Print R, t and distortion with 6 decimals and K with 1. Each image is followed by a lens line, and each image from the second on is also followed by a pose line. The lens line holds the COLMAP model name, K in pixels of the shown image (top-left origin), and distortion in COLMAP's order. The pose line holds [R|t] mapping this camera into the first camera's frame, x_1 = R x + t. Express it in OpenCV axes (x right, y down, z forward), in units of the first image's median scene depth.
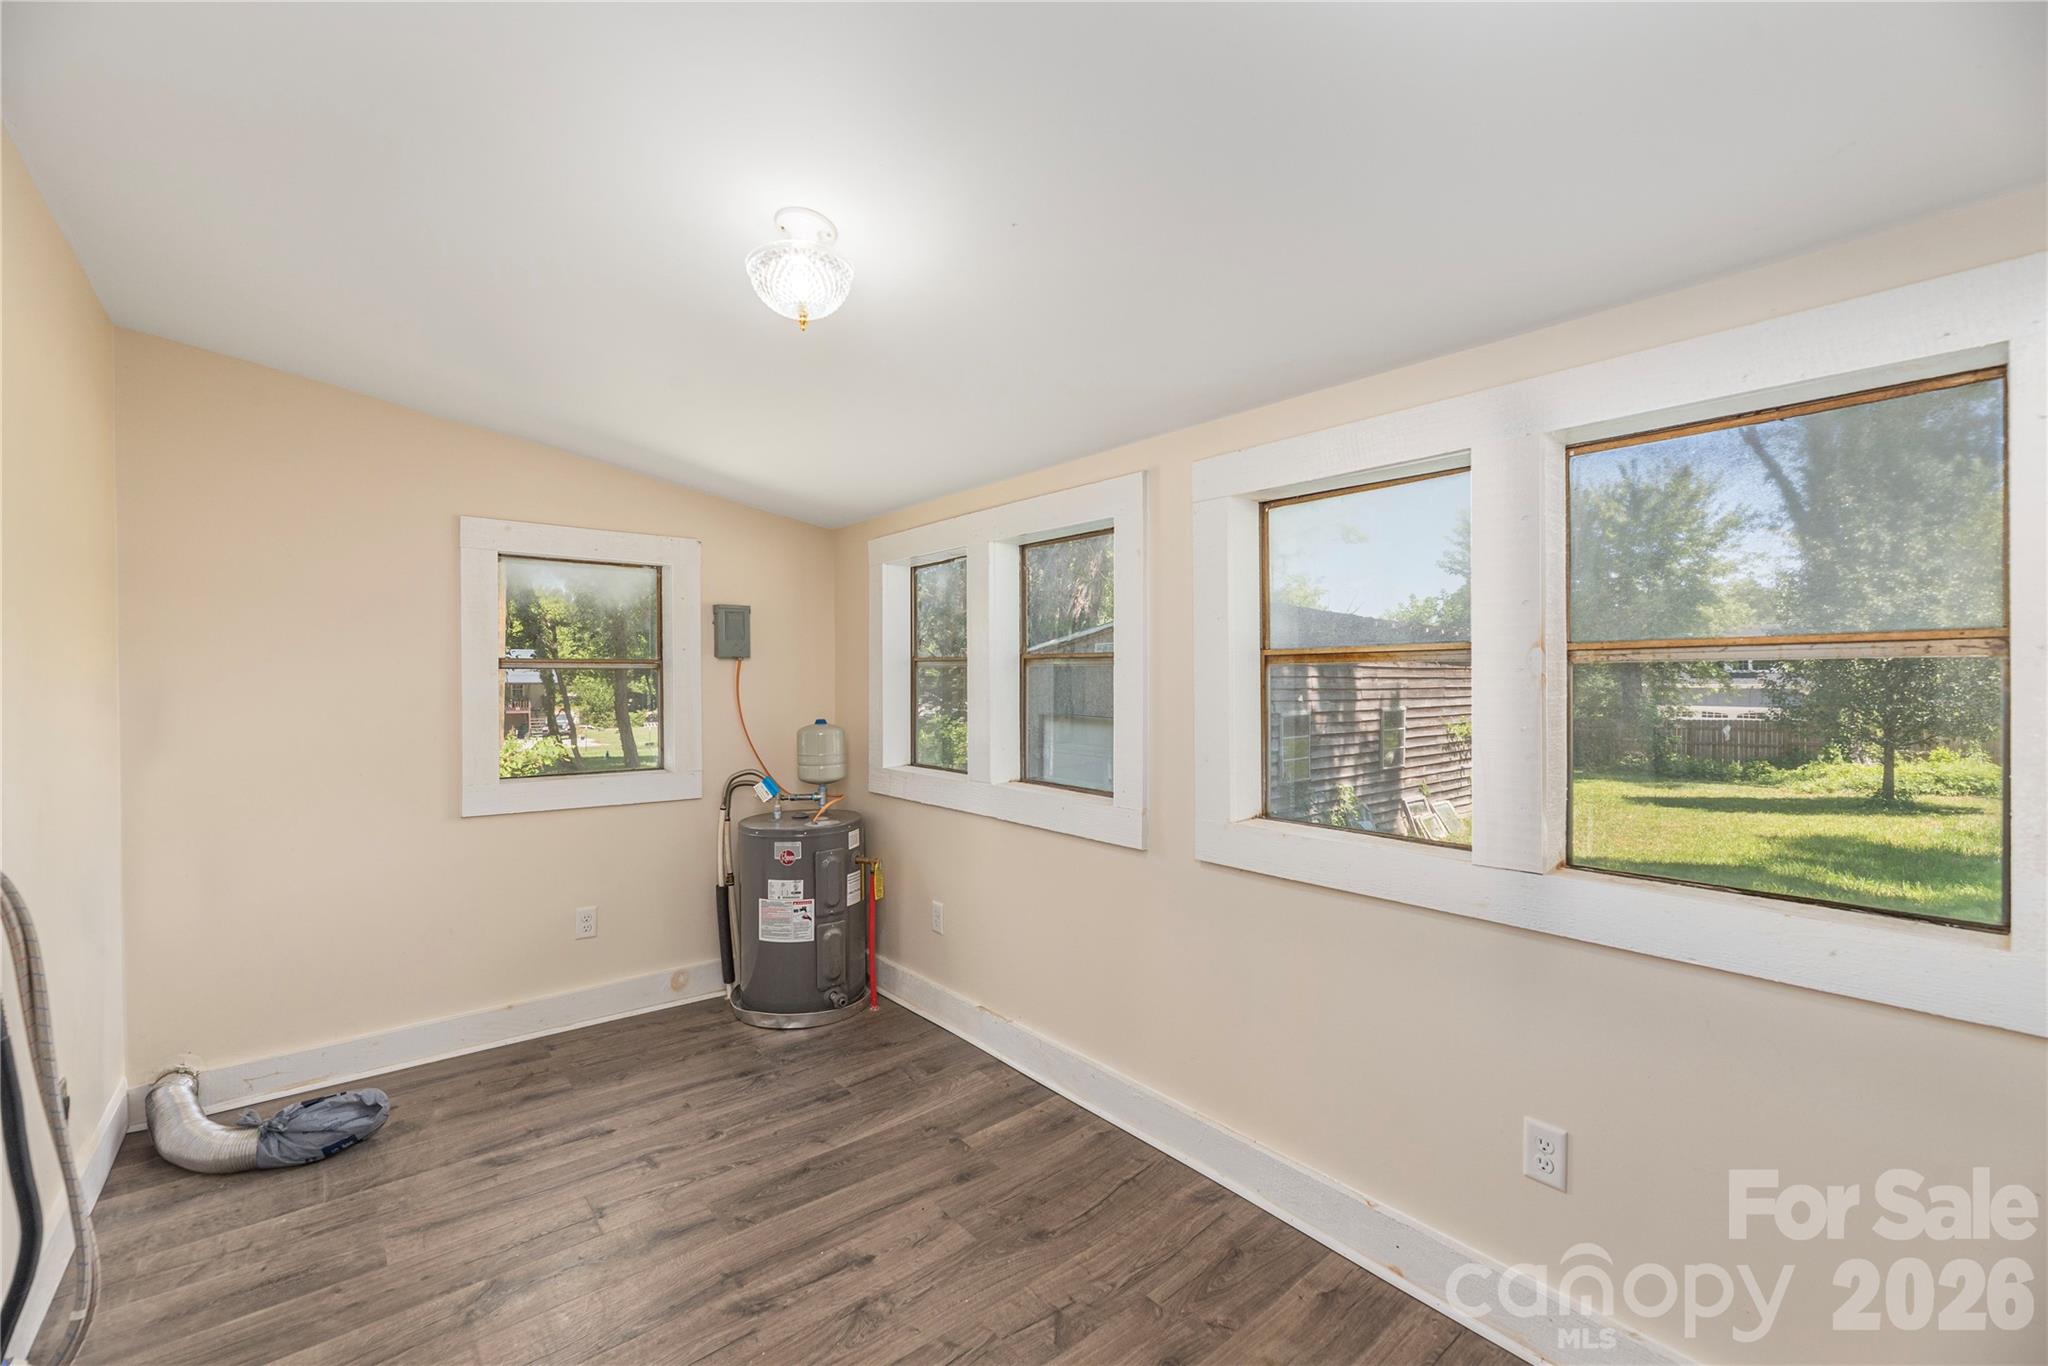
lens RADIAL K [[839.0, 0, 1019.9], [0, 839.0, 680.6], [0, 0, 1]] dist [-0.001874, 0.000093]
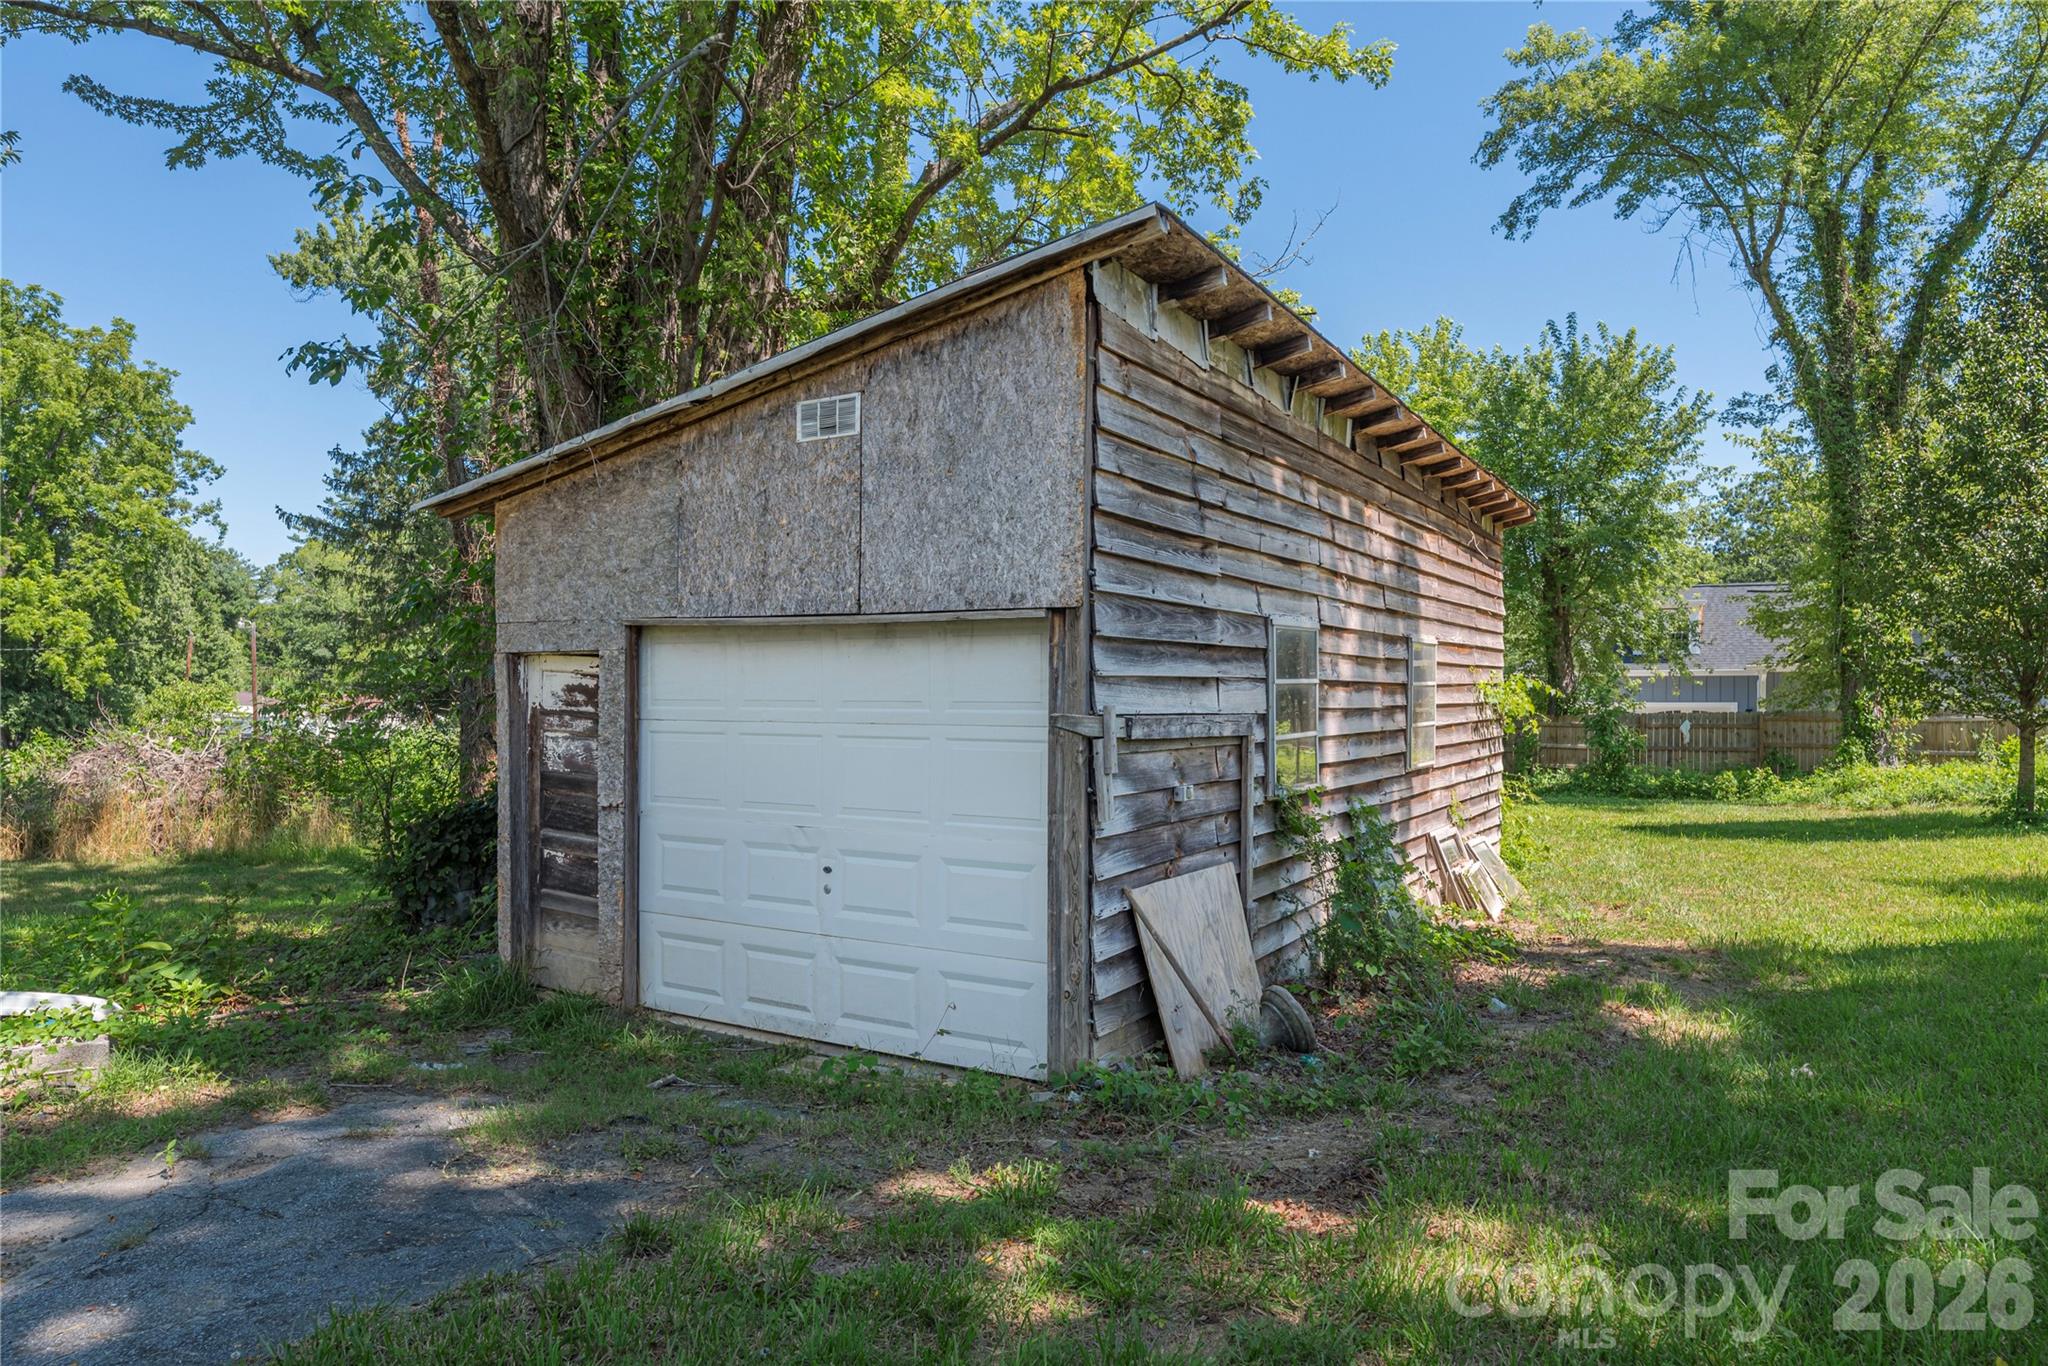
lens RADIAL K [[1285.4, 0, 1020.9], [0, 1285.4, 687.9], [0, 0, 1]] dist [-0.000388, 0.000008]
pose [[0.947205, -0.001689, 0.320625, 0.003393], [0.003381, 0.999983, -0.004722, 0.036858], [-0.320612, 0.005557, 0.947194, 0.232313]]
